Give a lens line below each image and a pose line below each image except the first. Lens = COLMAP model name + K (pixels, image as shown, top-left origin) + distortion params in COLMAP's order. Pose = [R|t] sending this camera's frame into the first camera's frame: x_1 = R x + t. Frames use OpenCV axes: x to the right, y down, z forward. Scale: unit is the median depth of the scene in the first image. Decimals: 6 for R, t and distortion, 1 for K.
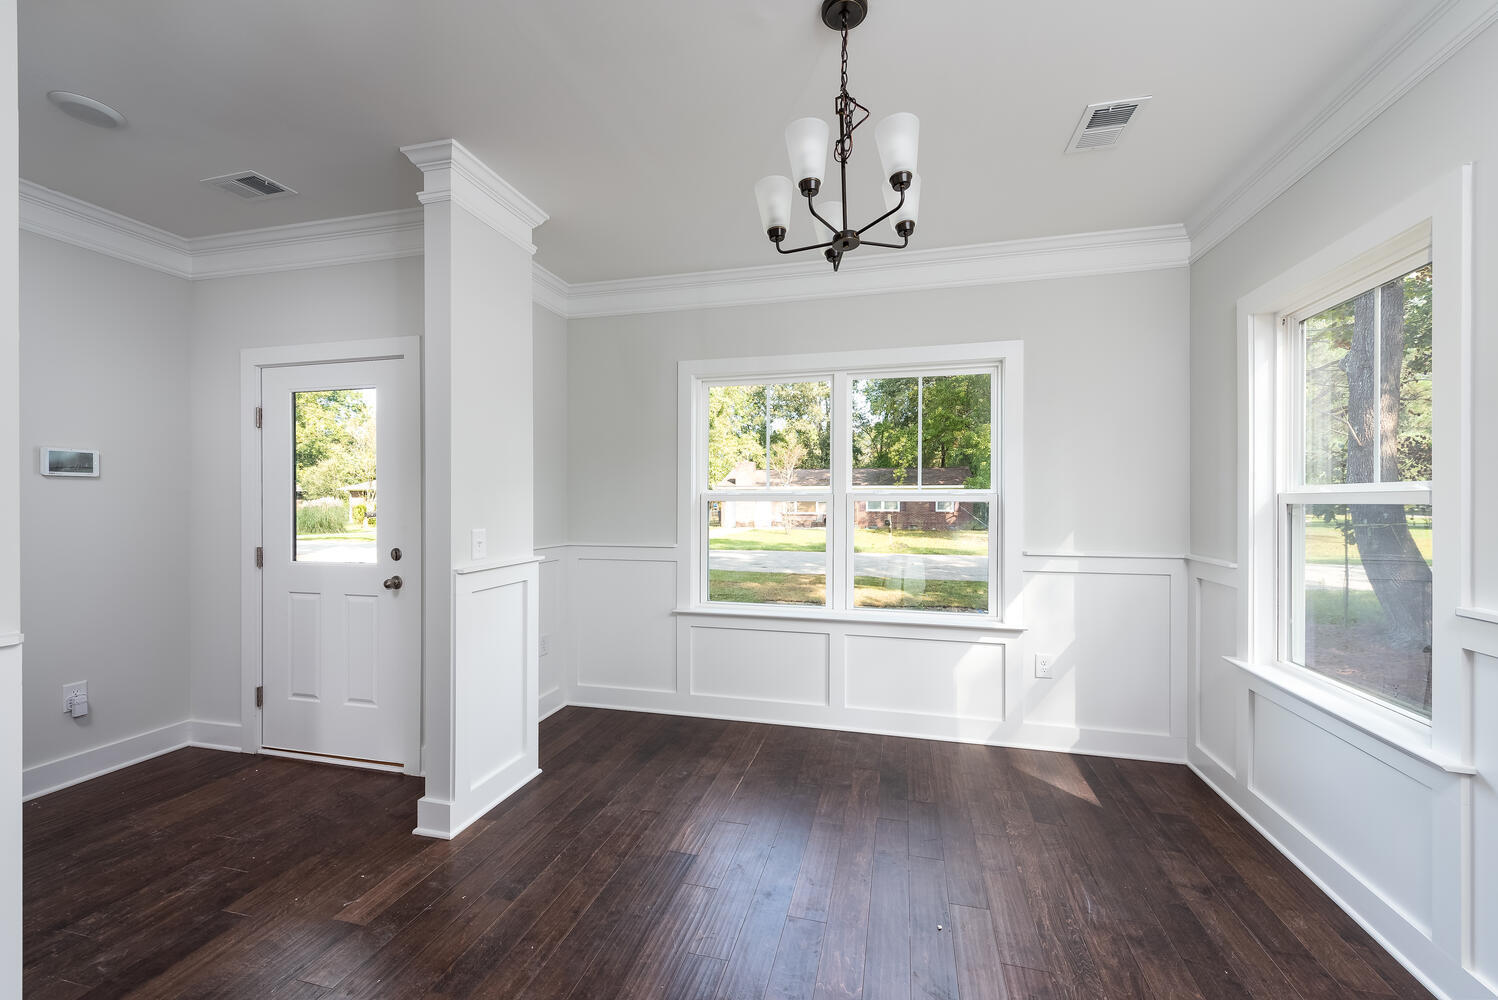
lens RADIAL K [[586.3, 0, 749.0], [0, 586.3, 500.0], [0, 0, 1]] dist [-0.000086, 0.000015]
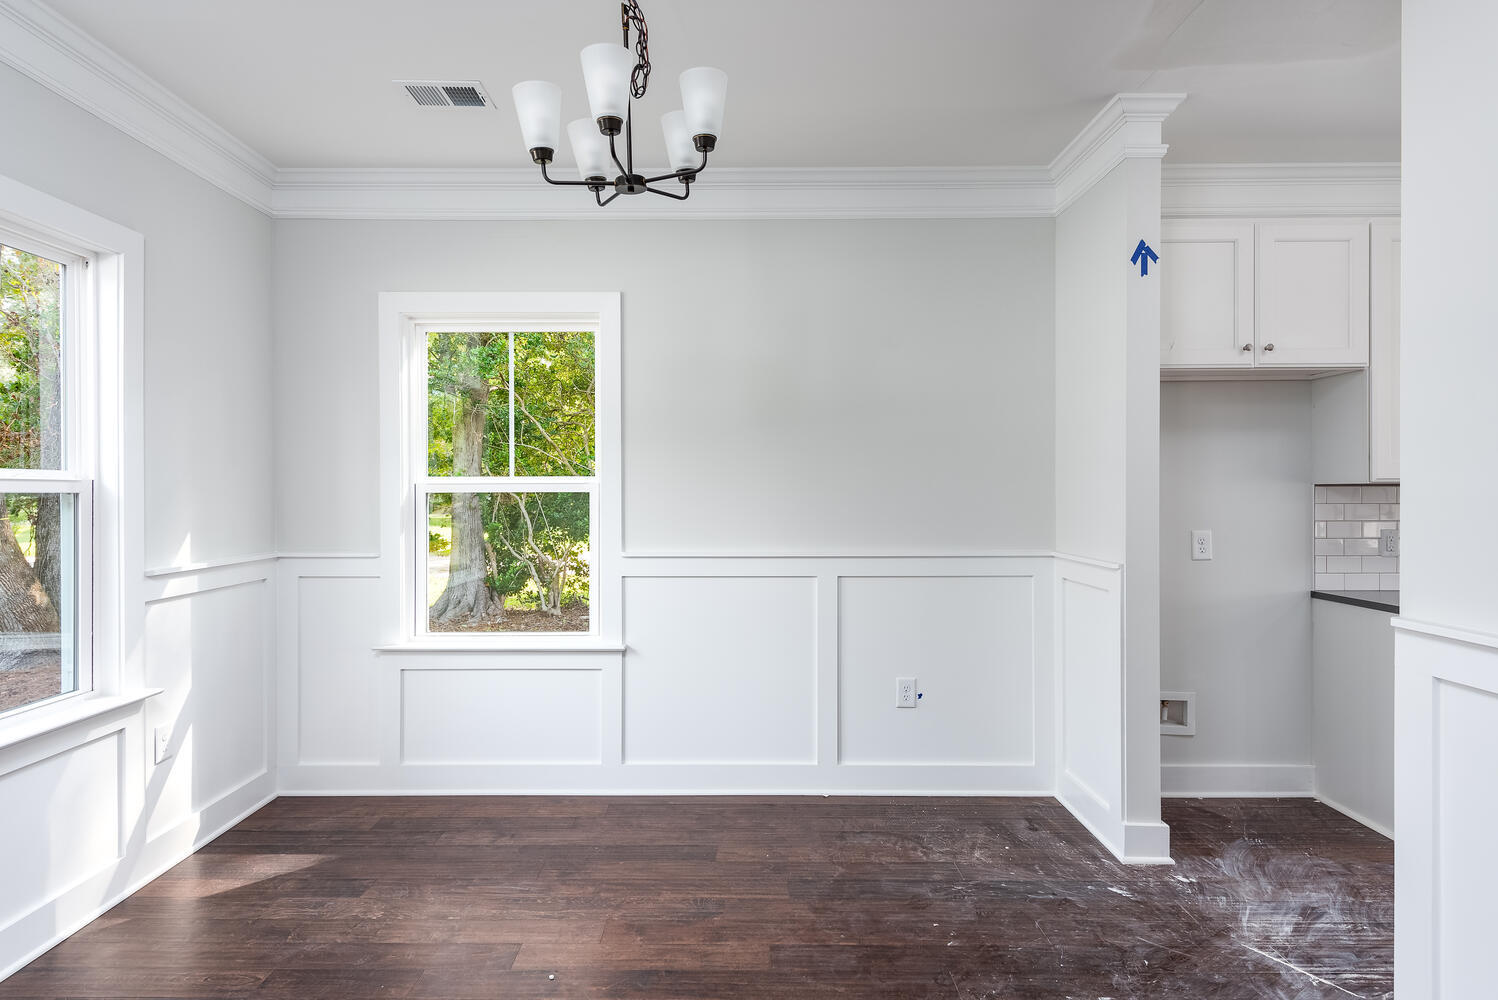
lens RADIAL K [[761.9, 0, 749.0], [0, 761.9, 500.0], [0, 0, 1]] dist [-0.000036, 0.000041]
pose [[-0.247090, -0.013034, 0.968905, -0.709470], [0.002369, 0.999898, 0.014055, -0.000753], [-0.968990, 0.005768, -0.247034, 0.833529]]
